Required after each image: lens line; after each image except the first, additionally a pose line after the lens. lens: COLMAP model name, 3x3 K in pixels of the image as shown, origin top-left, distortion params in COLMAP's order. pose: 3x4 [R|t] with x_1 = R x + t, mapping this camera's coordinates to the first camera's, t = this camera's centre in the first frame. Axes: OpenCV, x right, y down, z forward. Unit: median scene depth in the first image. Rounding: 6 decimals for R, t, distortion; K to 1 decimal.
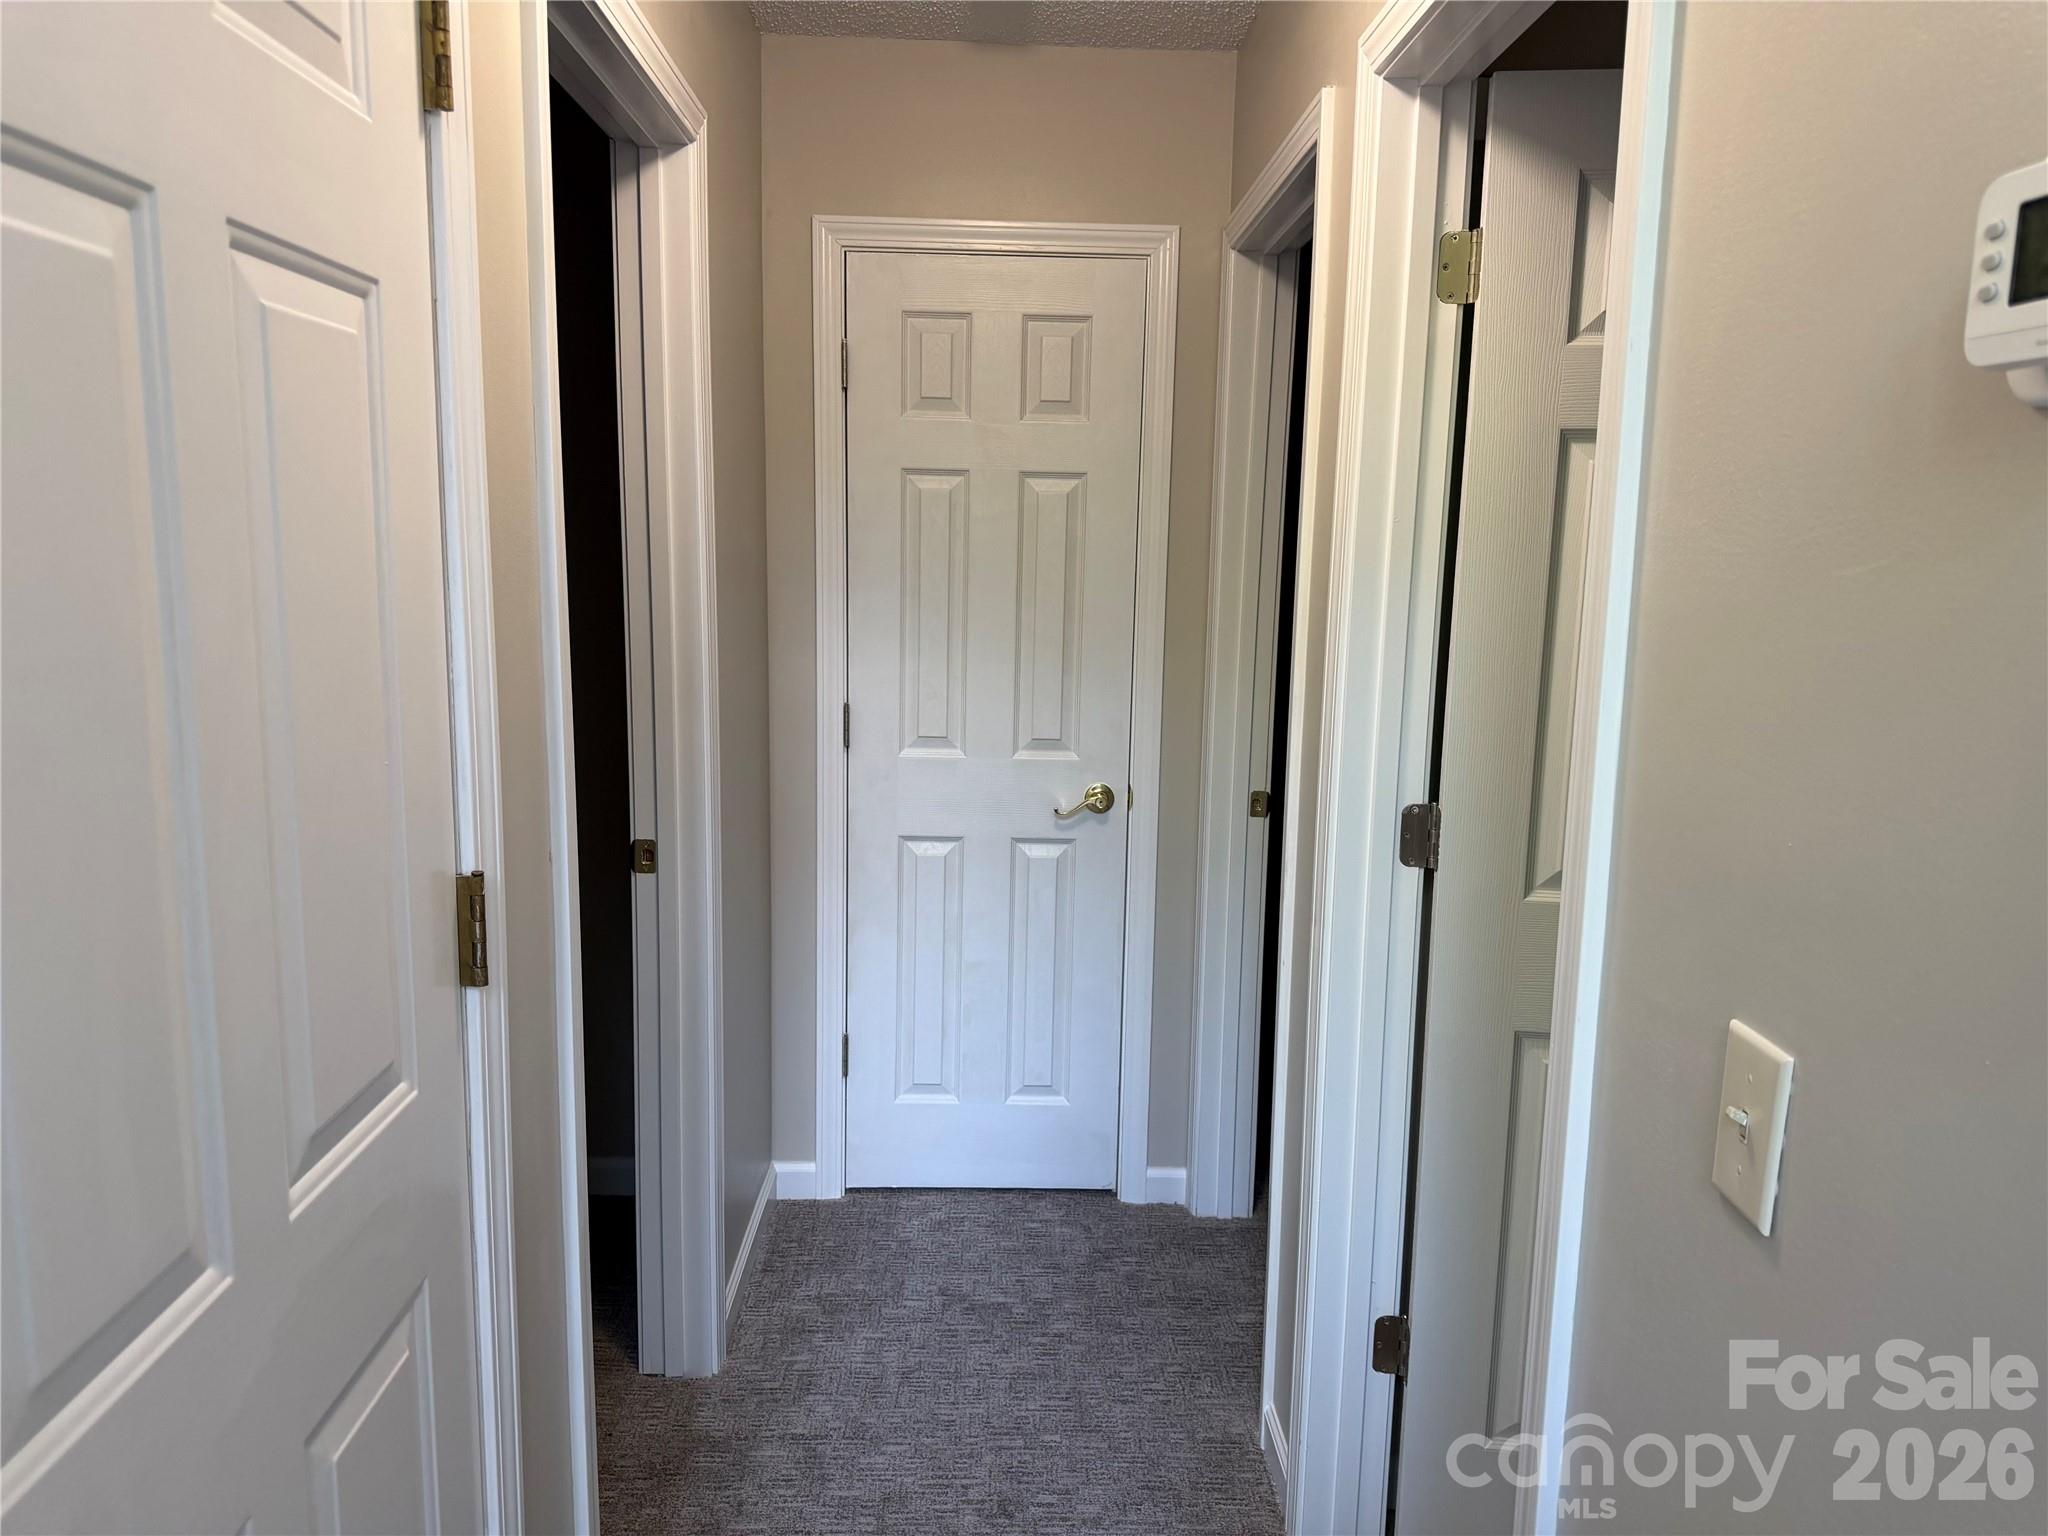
lens RADIAL K [[1447.9, 0, 1024.0], [0, 1447.9, 768.0], [0, 0, 1]] dist [-0.000489, -0.000940]
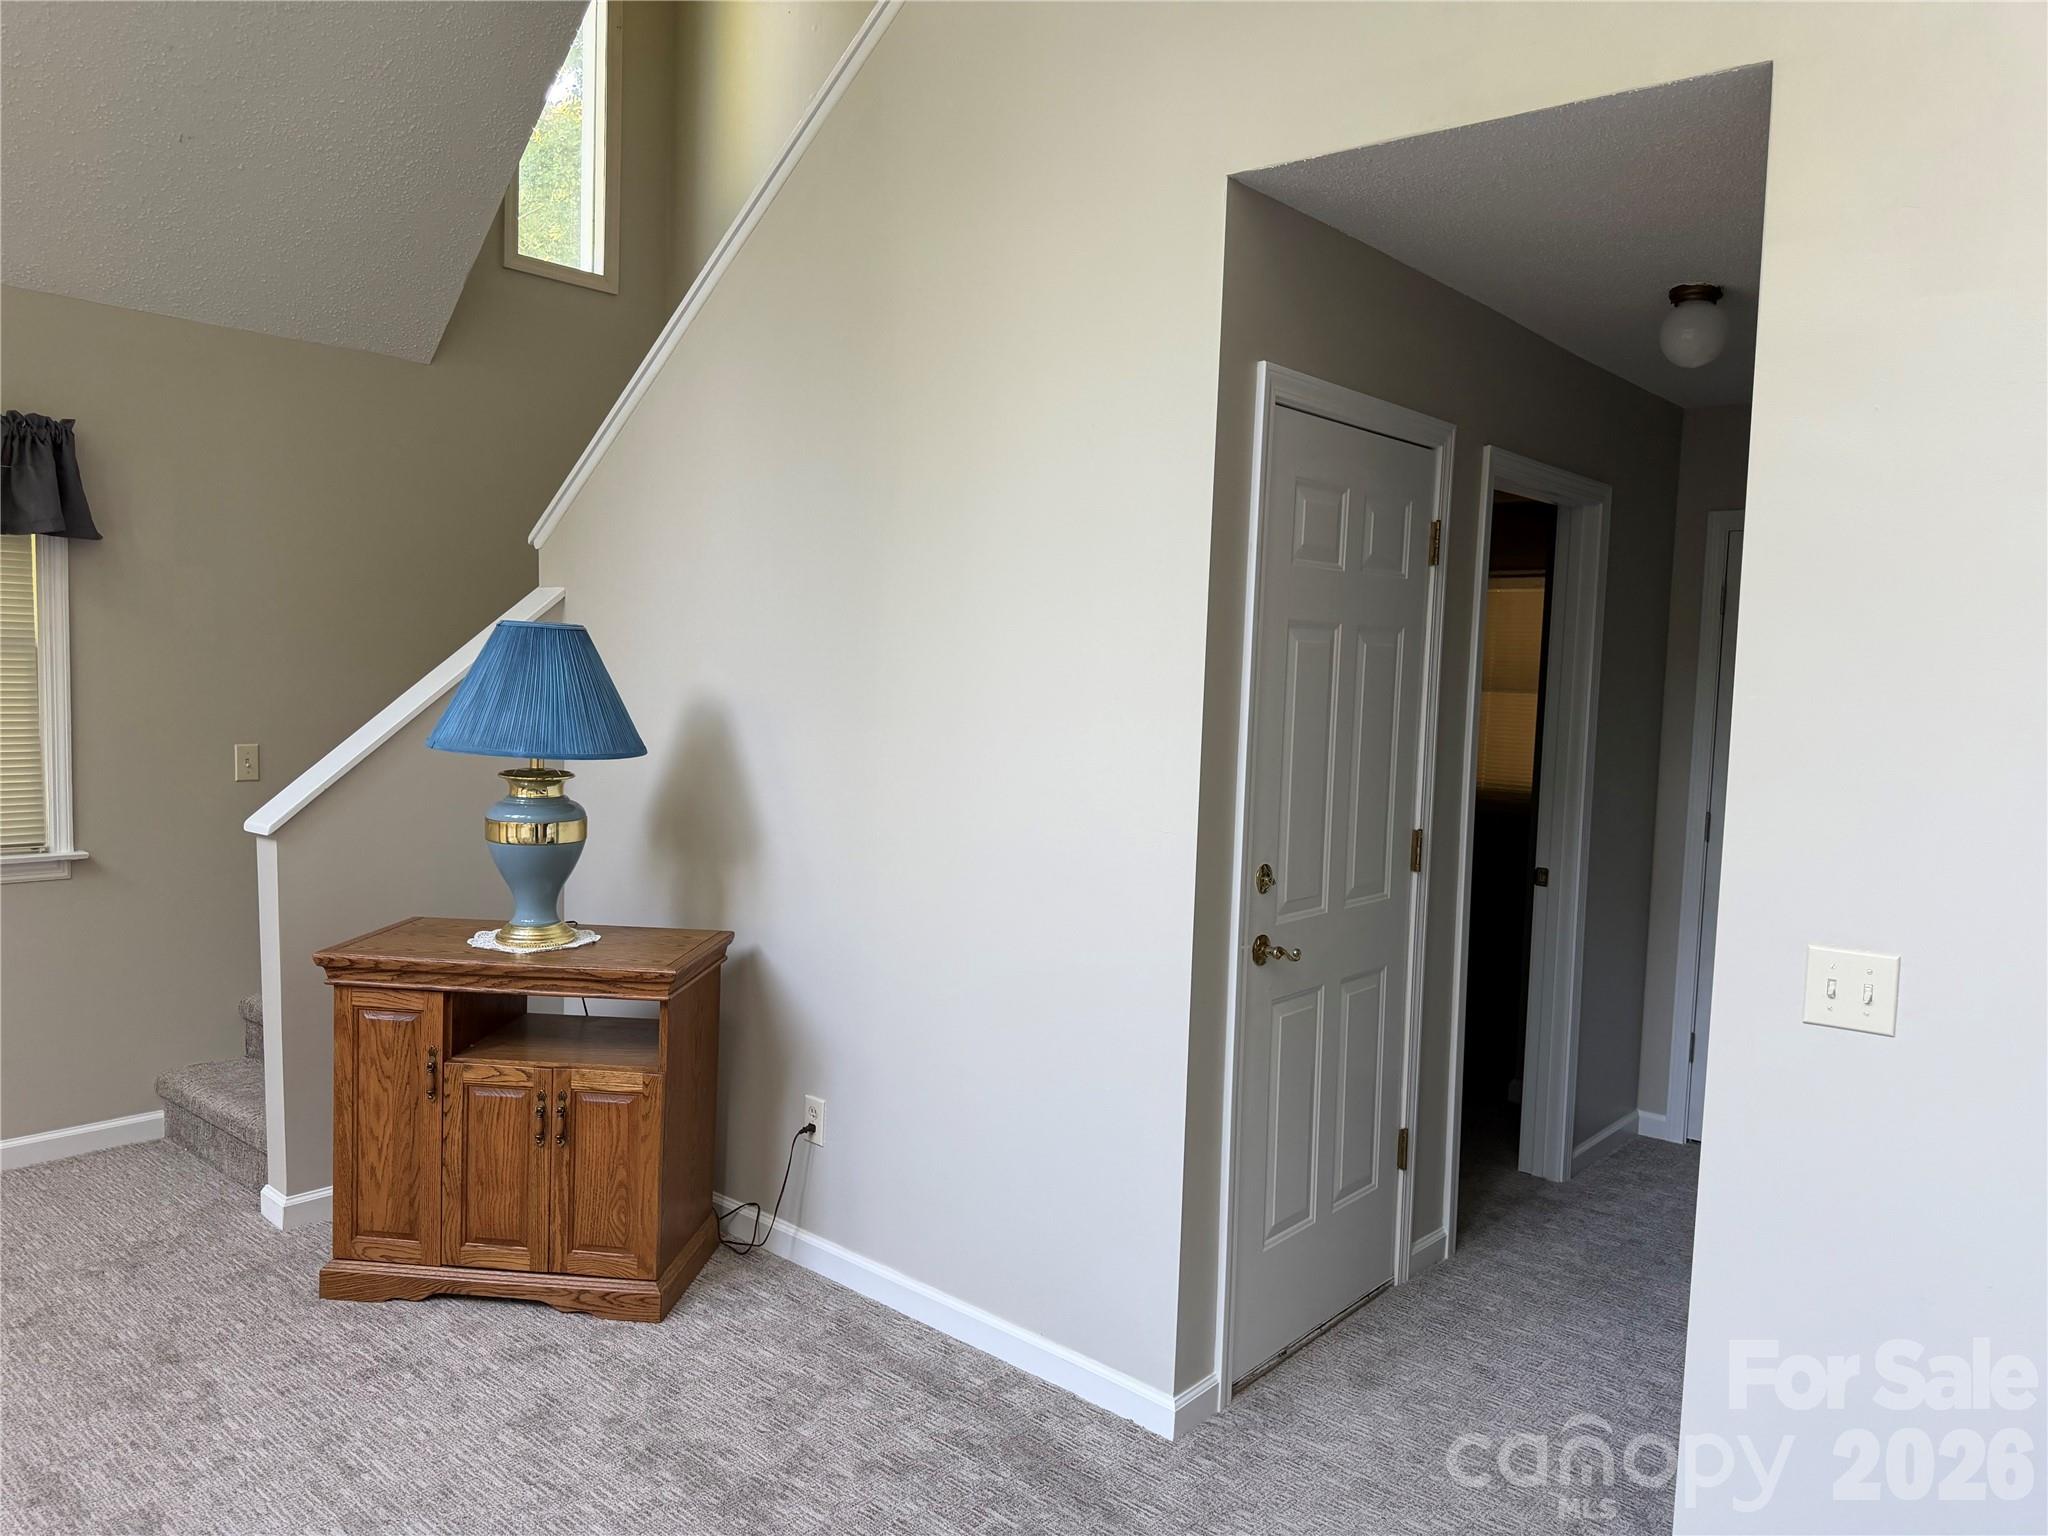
lens RADIAL K [[1421.3, 0, 1024.0], [0, 1421.3, 768.0], [0, 0, 1]] dist [-0.000971, -0.000326]
pose [[0.731961, 0.053327, -0.679256, 0.450464], [-0.126621, 0.990212, -0.058706, 0.104674], [0.669477, 0.128979, 0.731550, -0.749963]]
